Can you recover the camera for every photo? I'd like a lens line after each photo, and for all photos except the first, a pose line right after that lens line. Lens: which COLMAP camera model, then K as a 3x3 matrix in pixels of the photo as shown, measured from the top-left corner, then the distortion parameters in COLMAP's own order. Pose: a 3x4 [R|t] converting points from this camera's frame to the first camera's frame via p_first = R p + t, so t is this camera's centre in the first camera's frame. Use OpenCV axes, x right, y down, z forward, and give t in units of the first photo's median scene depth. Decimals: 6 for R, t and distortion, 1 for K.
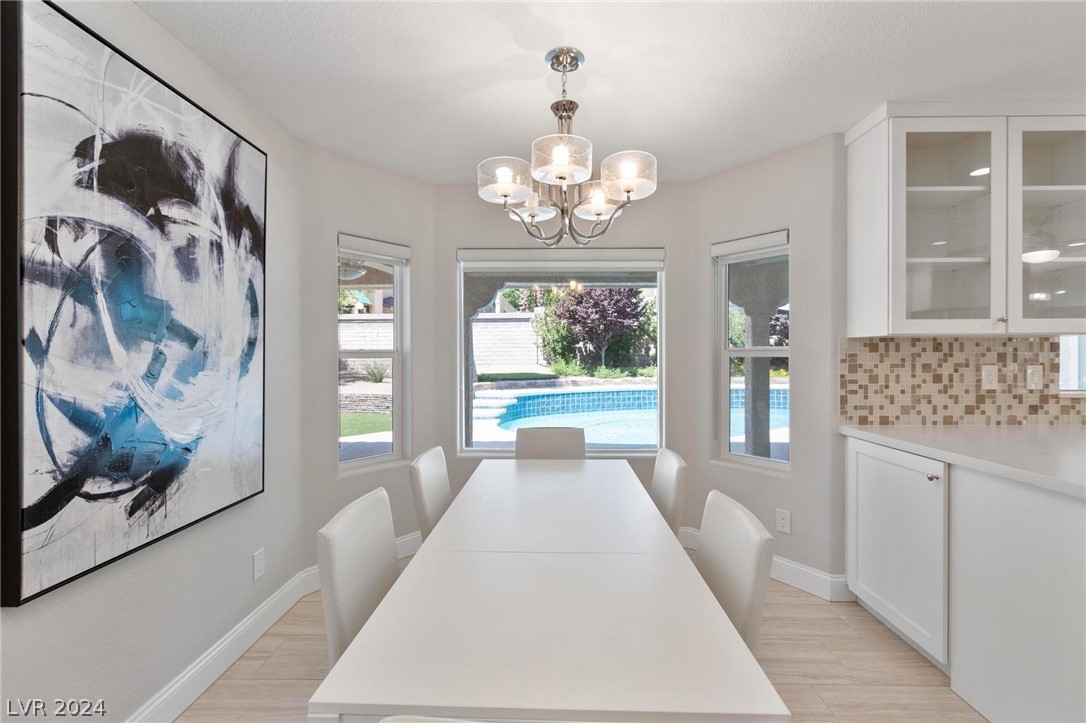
lens RADIAL K [[488.0, 0, 543.0], [0, 488.0, 361.5], [0, 0, 1]] dist [-0.000417, 0.000026]
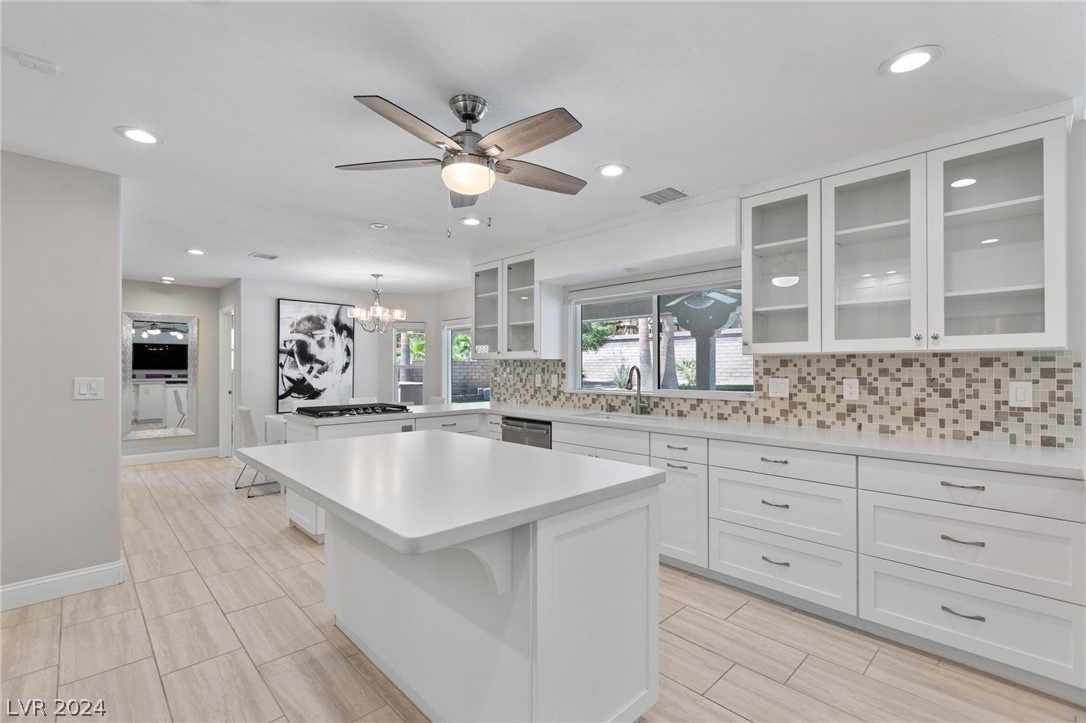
lens RADIAL K [[489.6, 0, 540.6], [0, 489.6, 364.4], [0, 0, 1]] dist [0.000912, -0.000274]
pose [[0.703171, 0.000267, -0.711021, 2.302483], [-0.013258, 0.999831, -0.012736, -0.006058], [0.710897, 0.018382, 0.703056, -0.361801]]
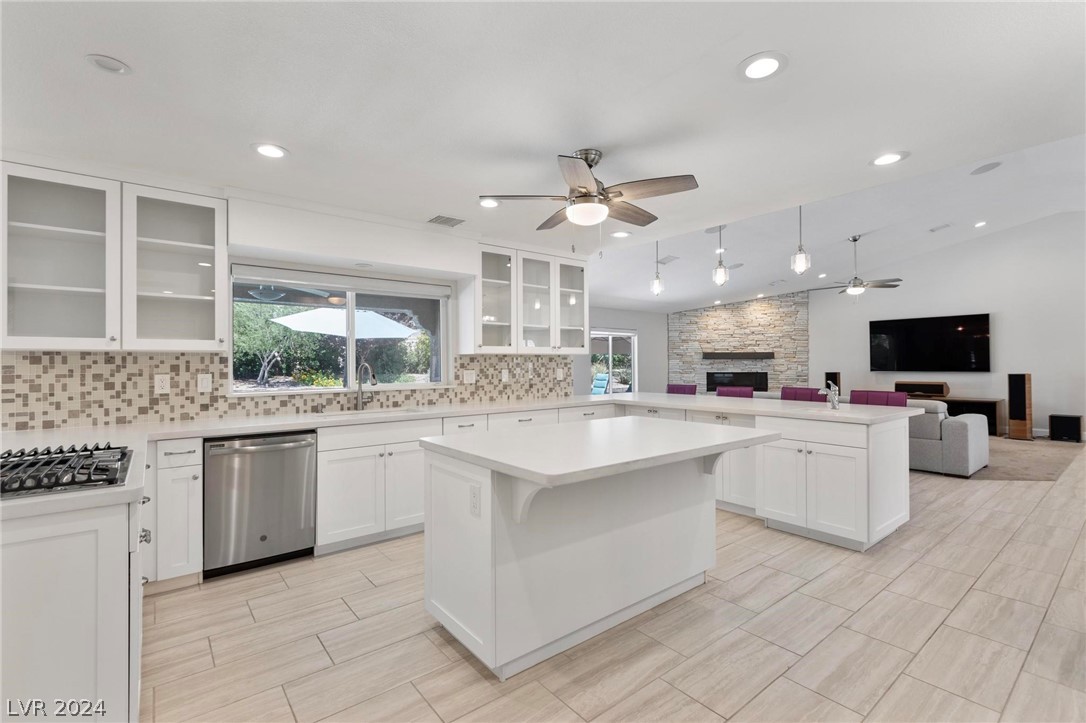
lens RADIAL K [[488.0, 0, 543.0], [0, 488.0, 361.5], [0, 0, 1]] dist [-0.000417, 0.000026]
pose [[0.769750, 0.001844, 0.638342, 0.866175], [0.010227, 0.999832, -0.015221, 0.003436], [-0.638263, 0.018245, 0.769602, -0.613931]]
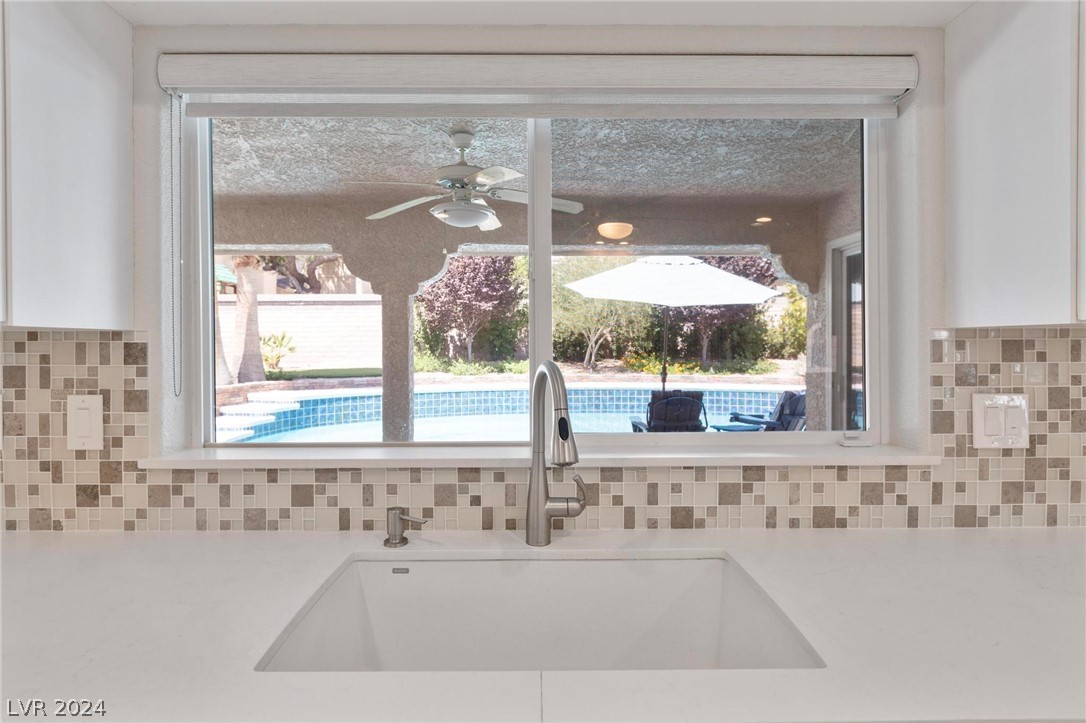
lens RADIAL K [[554.7, 0, 536.7], [0, 554.7, 350.4], [0, 0, 1]] dist [-0.004799, -0.001181]
pose [[0.999765, 0.001664, 0.021592, 1.399252], [-0.001646, 0.999998, -0.000875, -0.032496], [-0.021594, 0.000840, 0.999766, 0.493178]]
